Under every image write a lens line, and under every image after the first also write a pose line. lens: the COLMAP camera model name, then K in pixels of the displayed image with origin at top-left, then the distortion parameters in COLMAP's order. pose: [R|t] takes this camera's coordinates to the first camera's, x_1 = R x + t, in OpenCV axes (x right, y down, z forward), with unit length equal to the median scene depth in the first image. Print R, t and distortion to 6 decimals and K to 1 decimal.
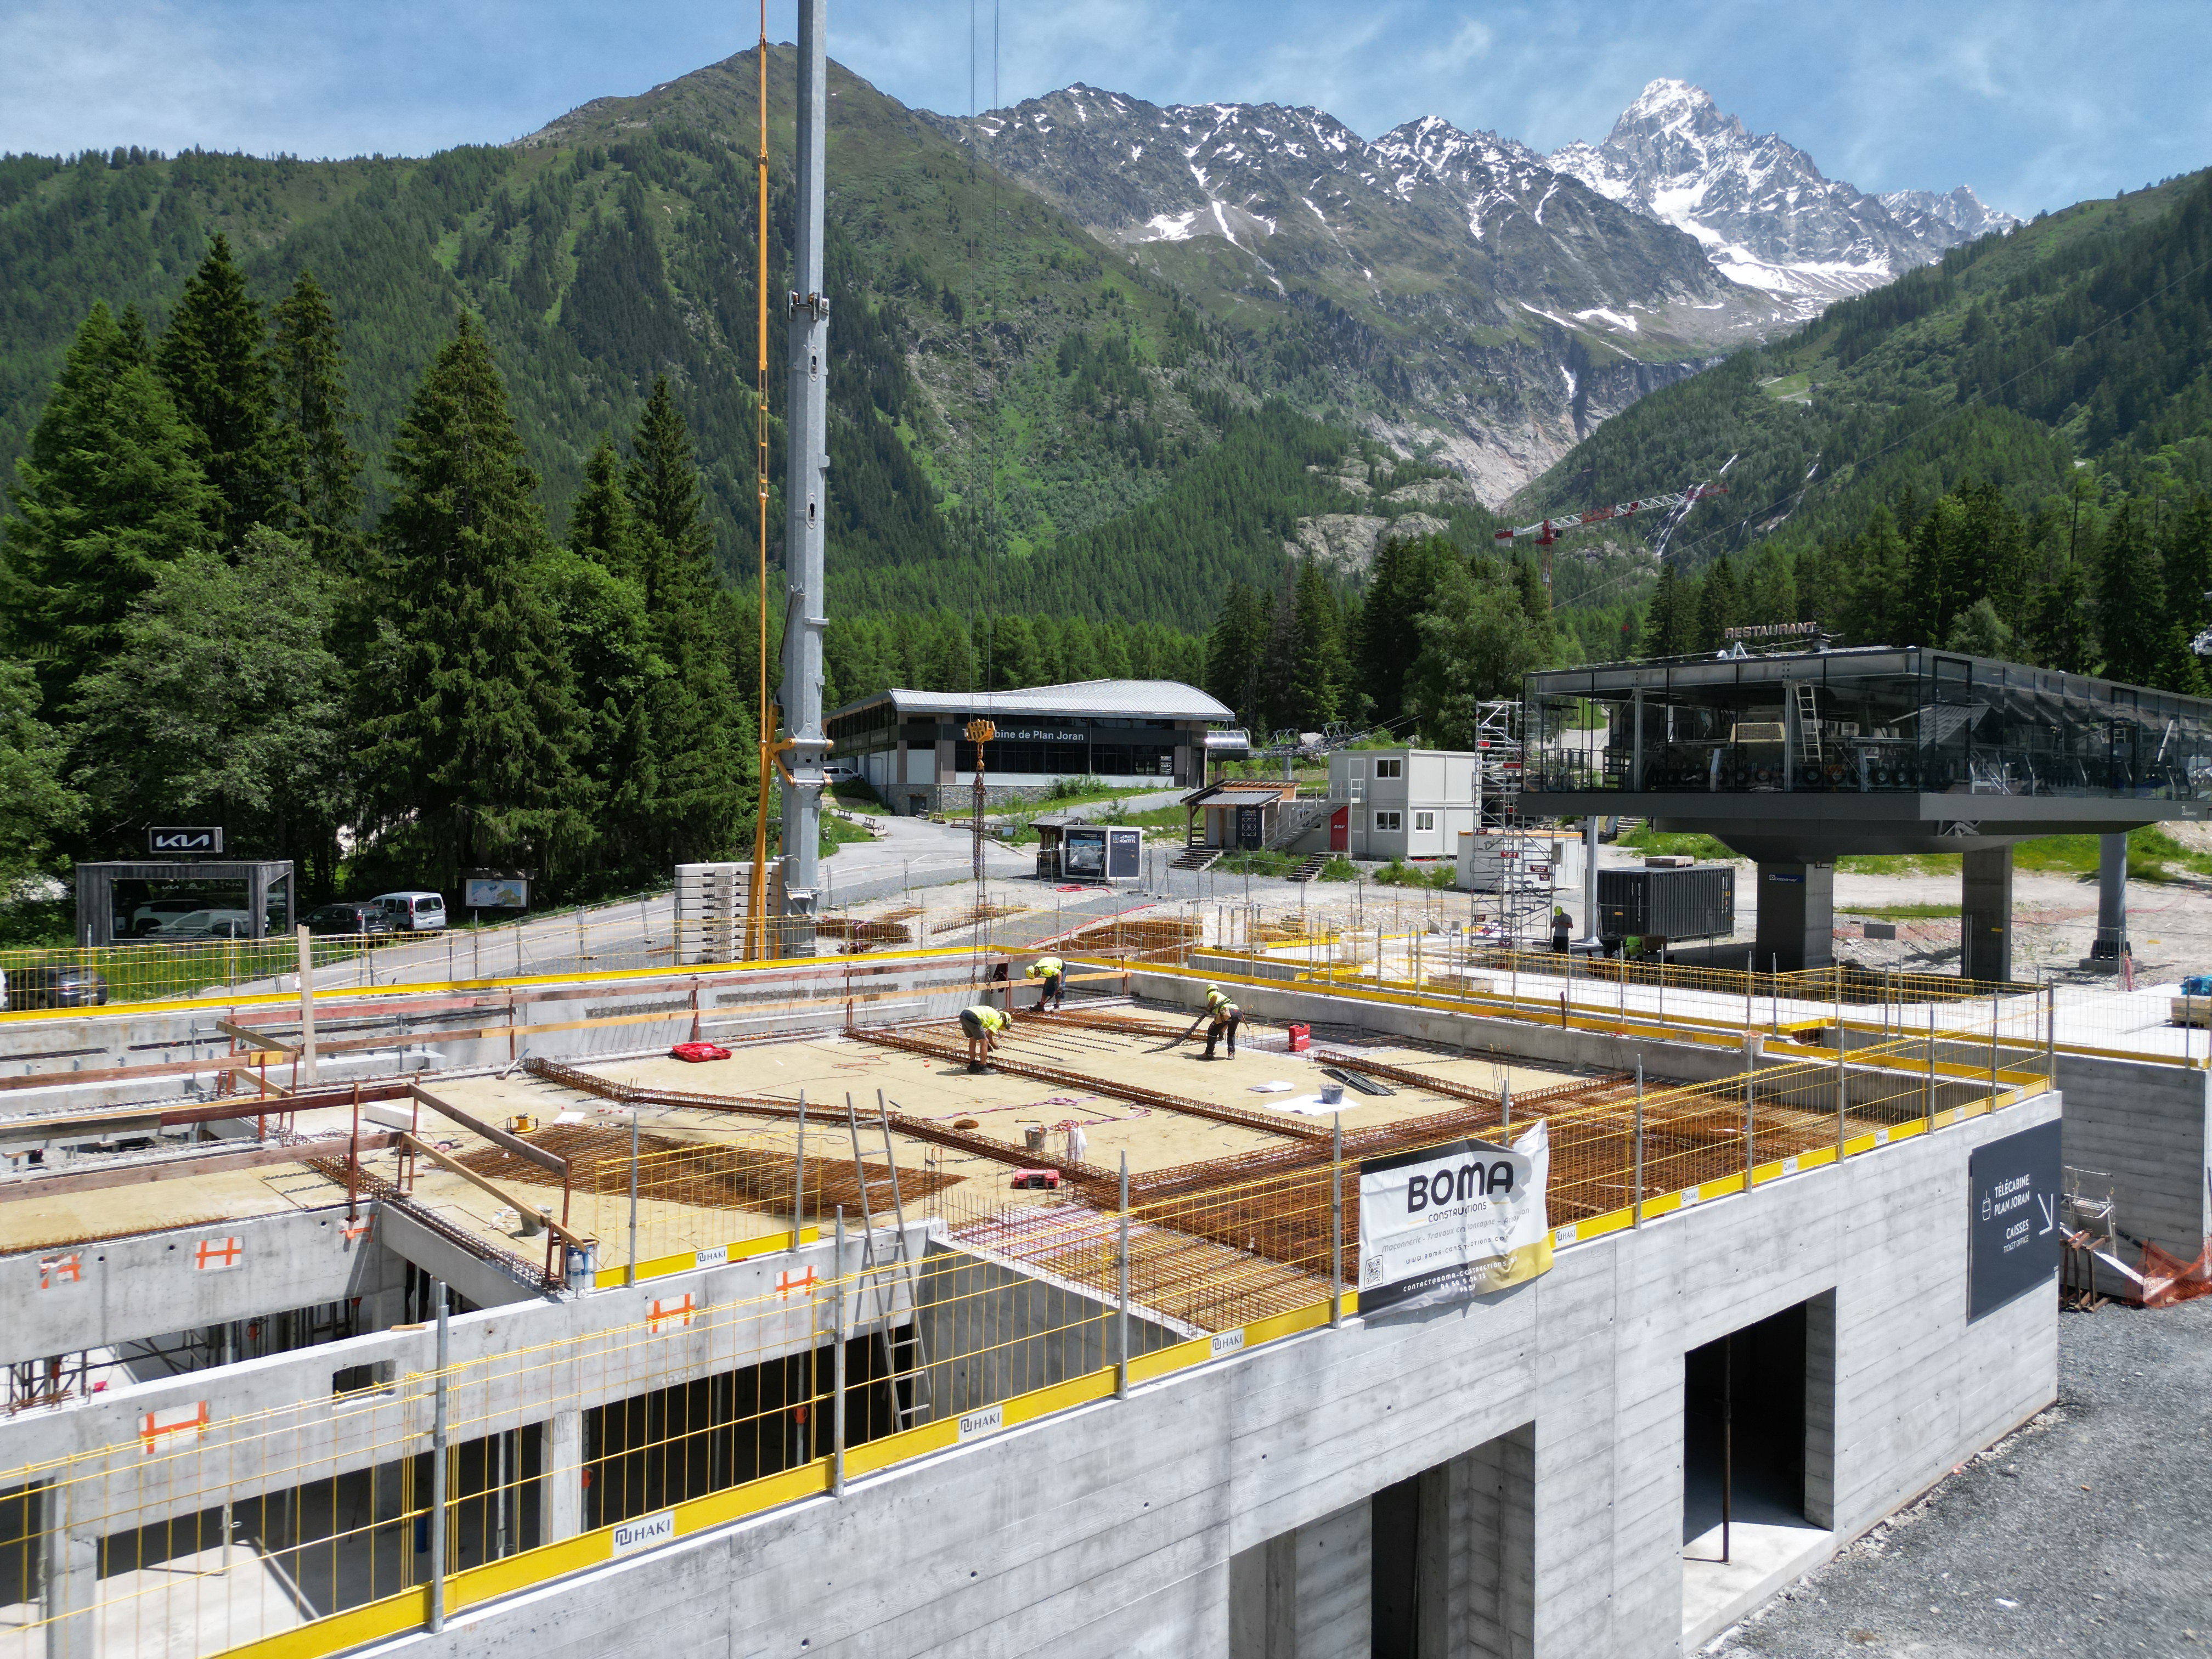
lens RADIAL K [[1574.7, 0, 1113.3], [0, 1574.7, 838.9], [0, 0, 1]] dist [0.056138, -0.045194]
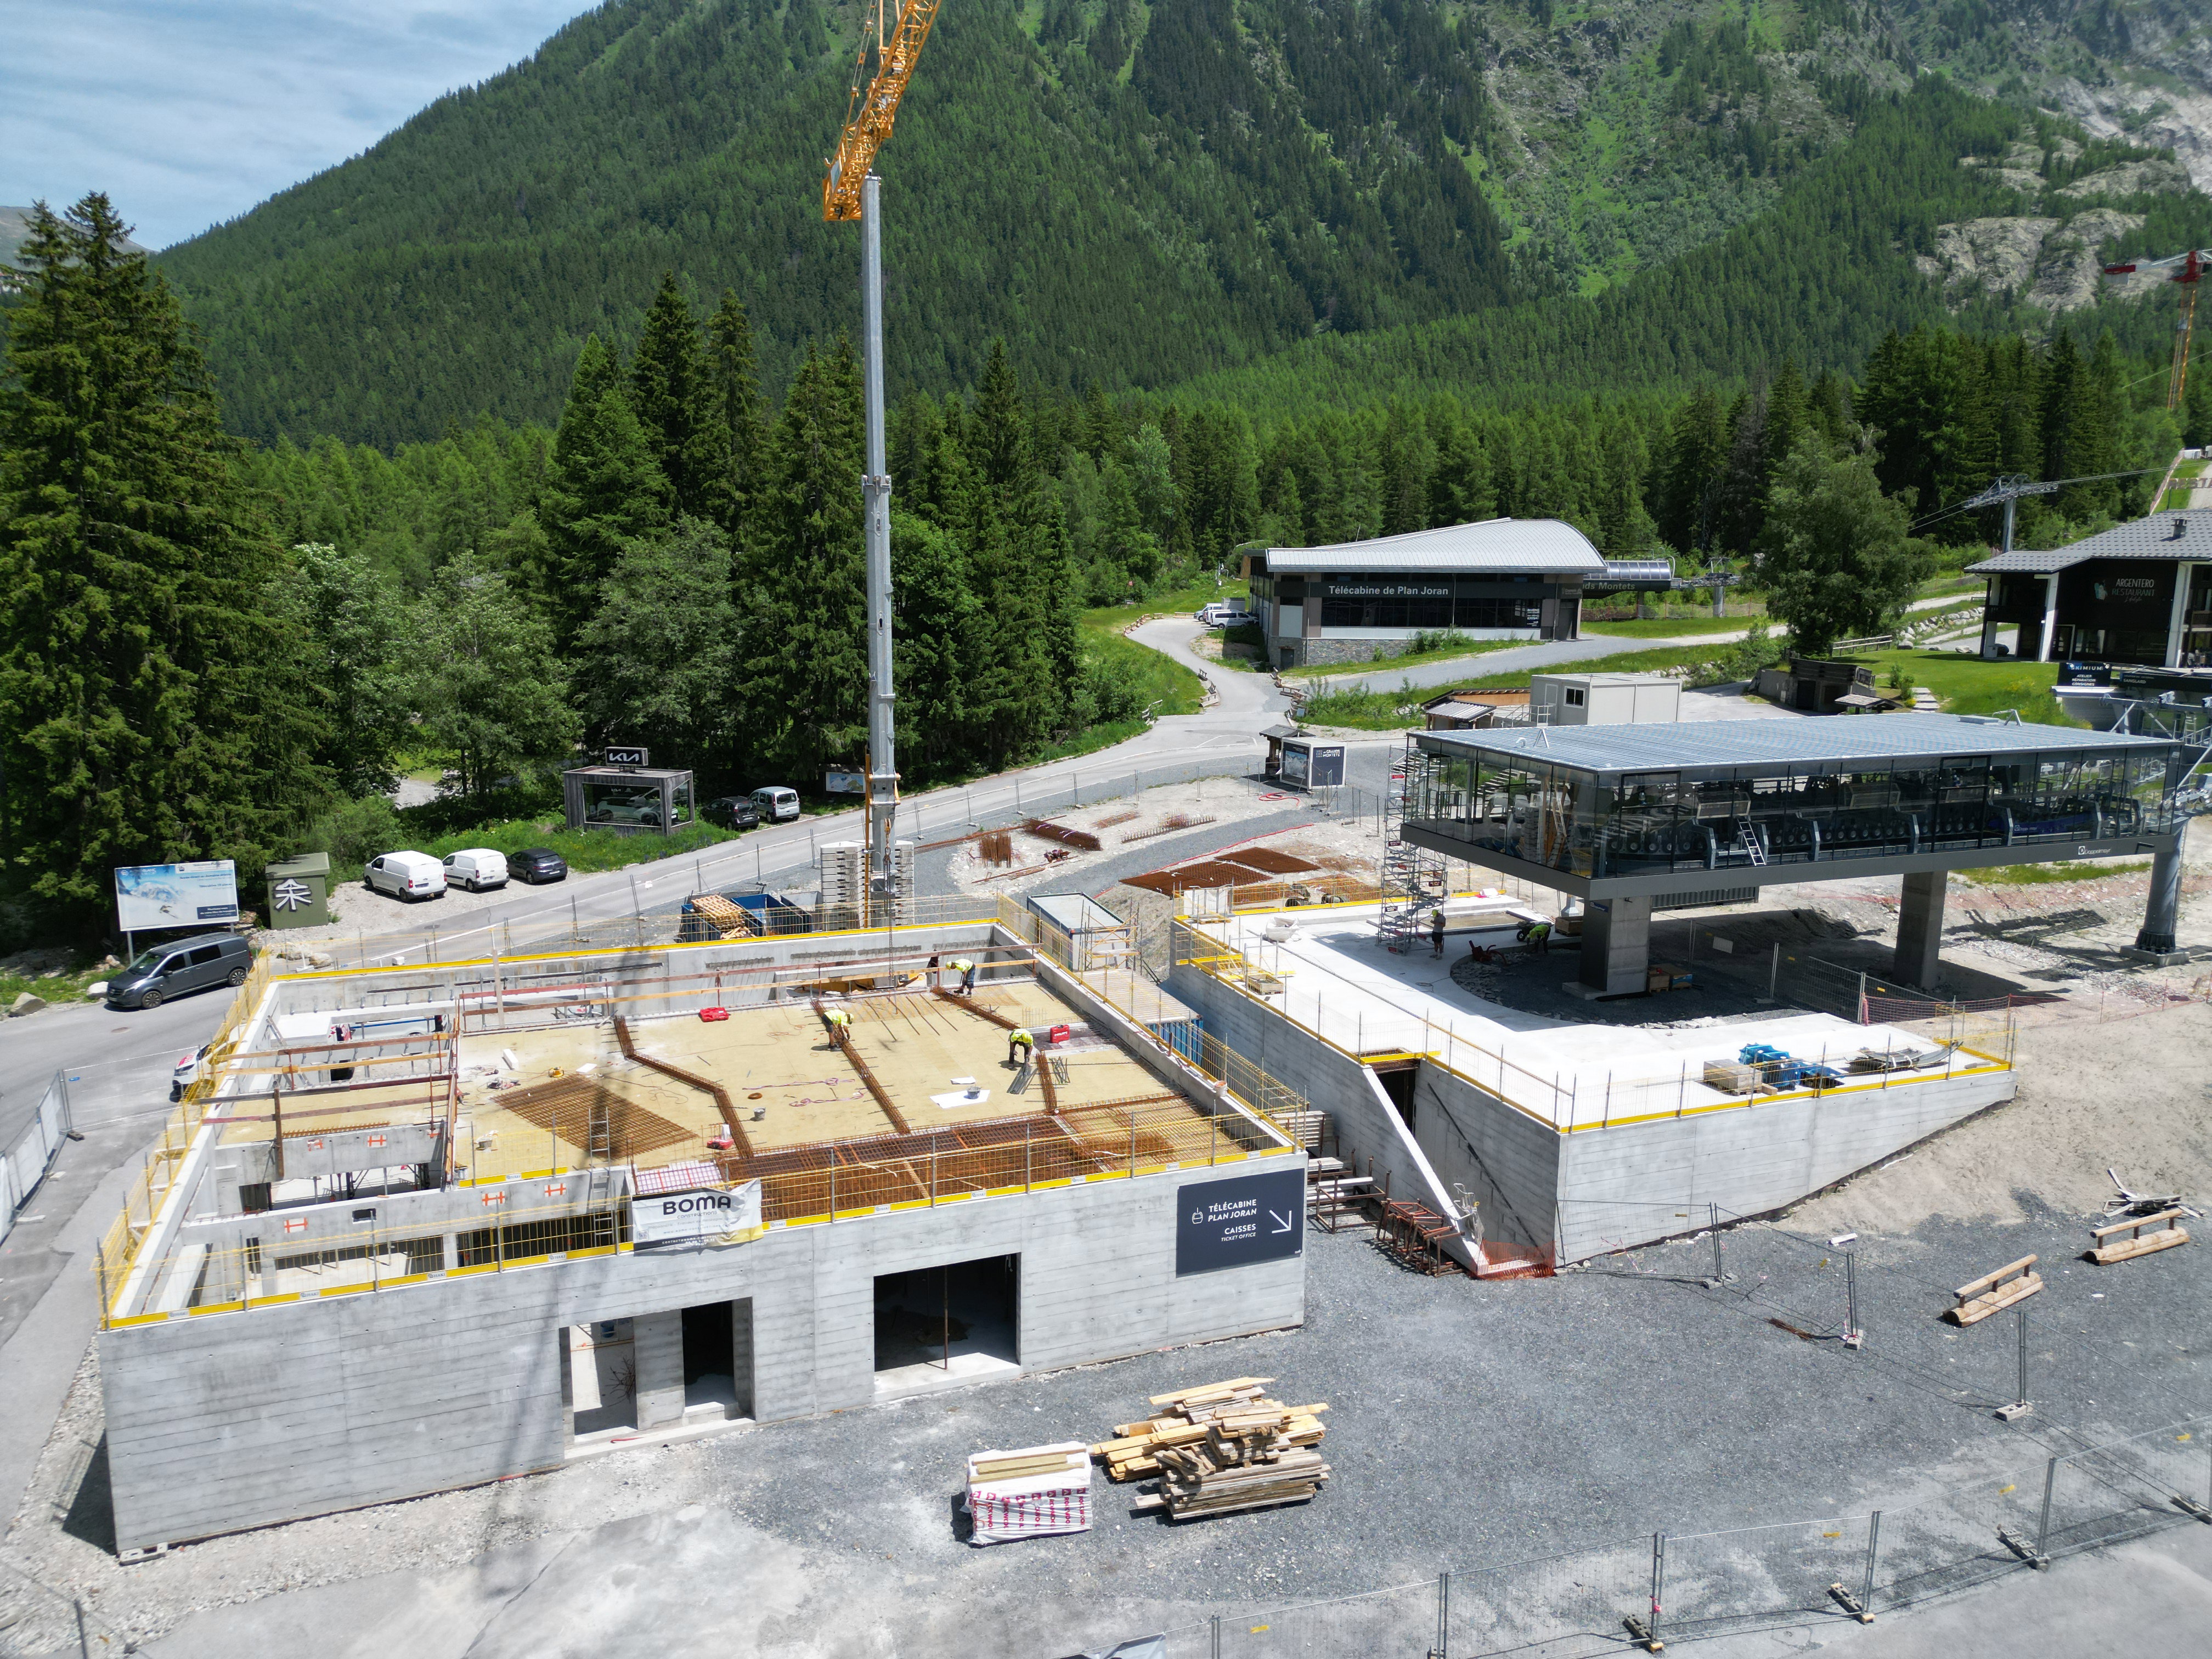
lens RADIAL K [[1574.7, 0, 1101.3], [0, 1574.7, 840.2], [0, 0, 1]] dist [0.056138, -0.045194]
pose [[0.935947, 0.063340, -0.346397, 0.090648], [-0.008937, 0.987646, 0.156447, -0.041205], [0.352027, -0.143331, 0.924950, -0.055669]]
